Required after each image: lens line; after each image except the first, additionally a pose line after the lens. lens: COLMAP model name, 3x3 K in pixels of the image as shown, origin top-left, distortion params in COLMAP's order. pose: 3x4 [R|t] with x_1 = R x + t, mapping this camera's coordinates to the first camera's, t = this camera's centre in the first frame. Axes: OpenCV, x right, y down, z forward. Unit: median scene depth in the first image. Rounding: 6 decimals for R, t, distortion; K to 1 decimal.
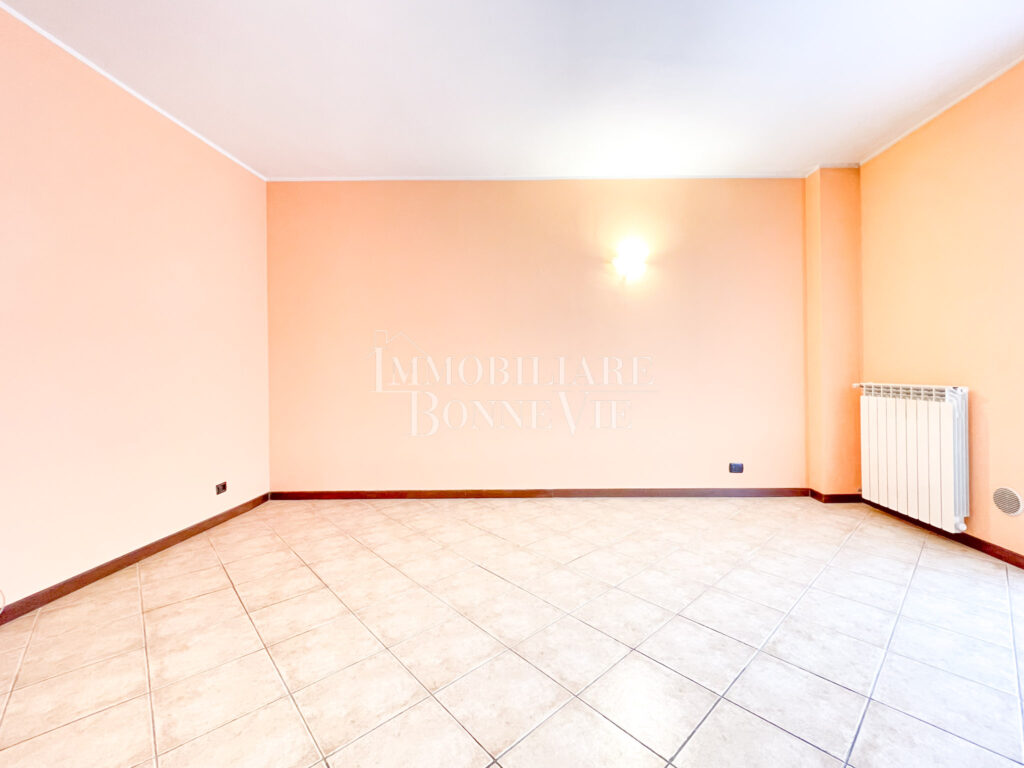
lens RADIAL K [[433.5, 0, 506.7], [0, 433.5, 381.3], [0, 0, 1]] dist [-0.001281, -0.000650]
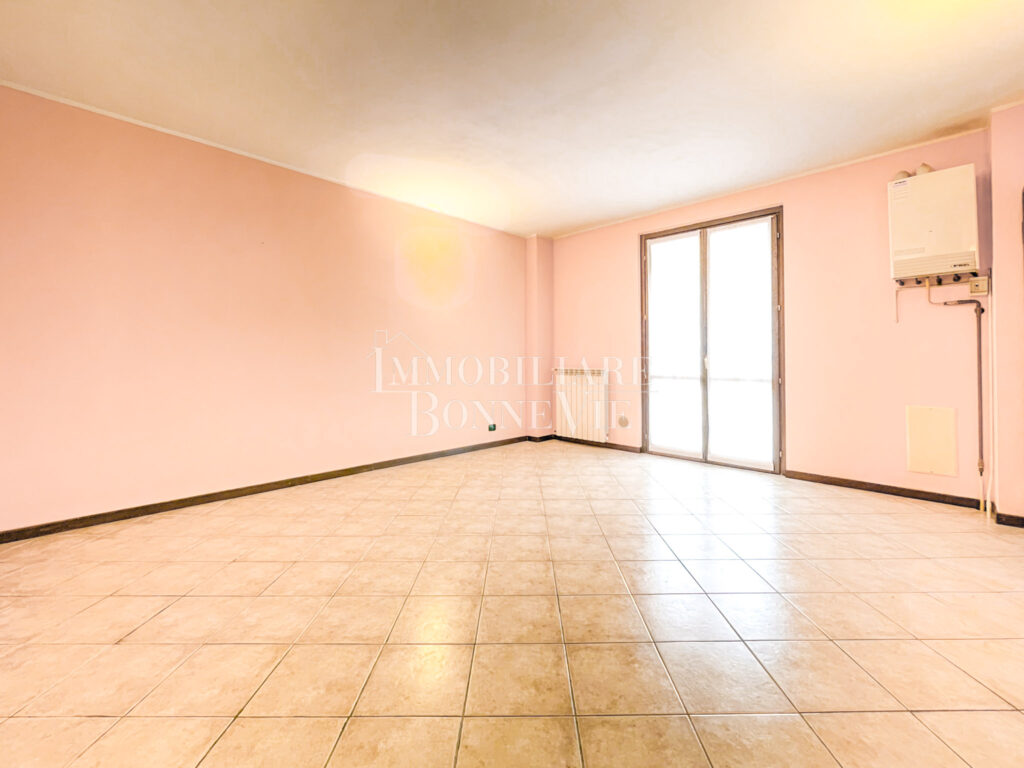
lens RADIAL K [[433.5, 0, 528.0], [0, 433.5, 356.3], [0, 0, 1]] dist [-0.001281, -0.000650]
pose [[0.688241, 0.013203, 0.725362, -0.501800], [0.009038, 0.999601, -0.026771, 0.004599], [-0.725426, 0.024981, 0.687847, -0.092558]]
